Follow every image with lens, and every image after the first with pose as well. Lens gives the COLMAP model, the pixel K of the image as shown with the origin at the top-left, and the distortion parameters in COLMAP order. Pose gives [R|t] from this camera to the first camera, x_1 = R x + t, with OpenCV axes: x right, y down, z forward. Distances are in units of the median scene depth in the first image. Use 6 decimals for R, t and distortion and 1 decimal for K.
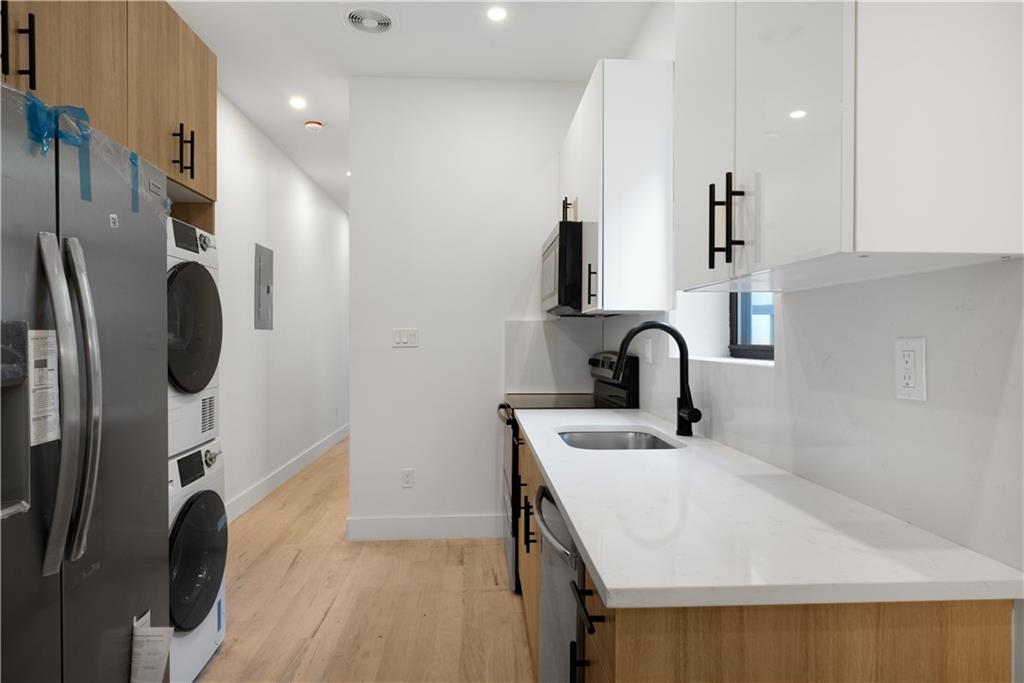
lens RADIAL K [[546.3, 0, 510.5], [0, 546.3, 344.7], [0, 0, 1]] dist [0.002069, -0.000103]
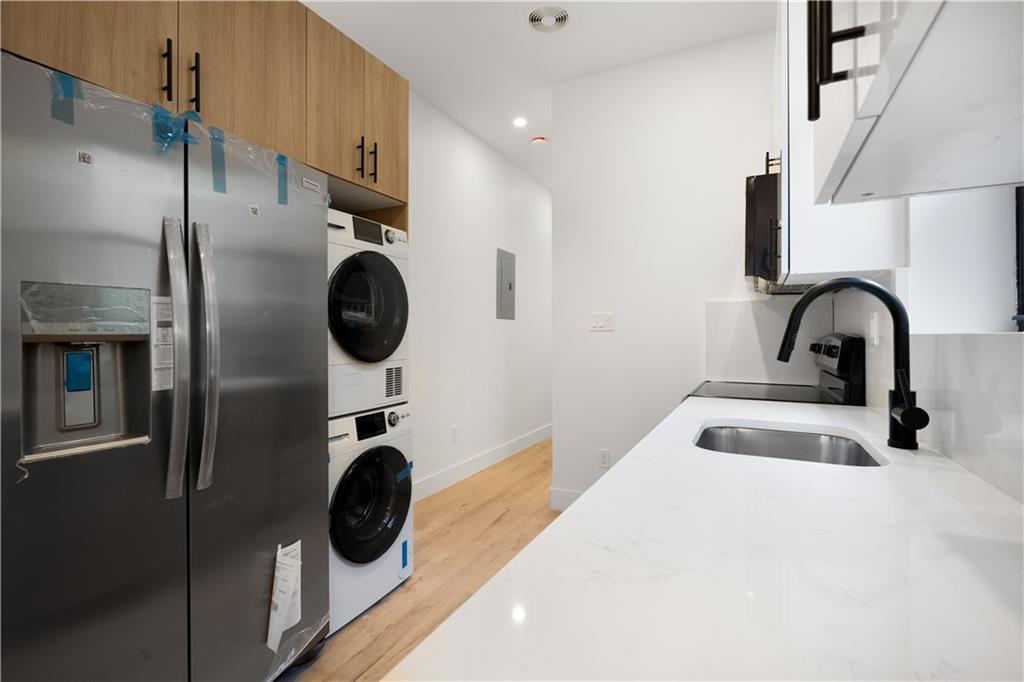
lens RADIAL K [[468.6, 0, 512.2], [0, 468.6, 333.5], [0, 0, 1]] dist [-0.004550, 0.001715]
pose [[0.867894, -0.001210, -0.496749, 0.175560], [-0.004595, 0.999935, -0.010462, 0.033085], [0.496729, 0.011363, 0.867831, 0.252650]]
